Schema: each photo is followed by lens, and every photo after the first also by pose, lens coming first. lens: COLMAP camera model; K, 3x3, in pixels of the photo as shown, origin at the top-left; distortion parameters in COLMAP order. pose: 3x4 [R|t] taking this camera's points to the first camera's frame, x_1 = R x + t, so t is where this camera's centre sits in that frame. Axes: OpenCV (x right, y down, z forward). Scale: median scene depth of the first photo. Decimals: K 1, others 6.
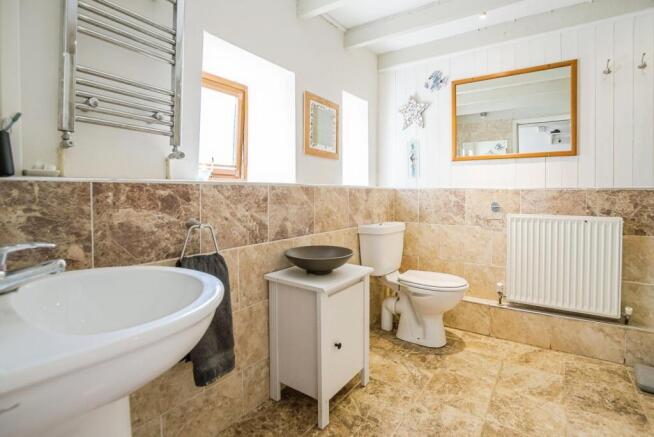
lens RADIAL K [[316.3, 0, 328.0], [0, 316.3, 198.1], [0, 0, 1]] dist [0.000651, 0.000099]
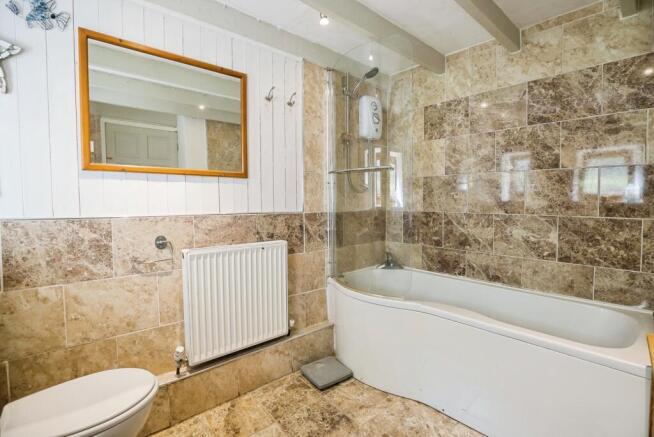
lens RADIAL K [[301.7, 0, 327.9], [0, 301.7, 208.3], [0, 0, 1]] dist [-0.051914, 0.014101]
pose [[0.235287, -0.039279, 0.971132, -0.019384], [0.015380, 0.999208, 0.036689, -0.072277], [-0.971804, 0.006303, 0.235705, 0.544766]]
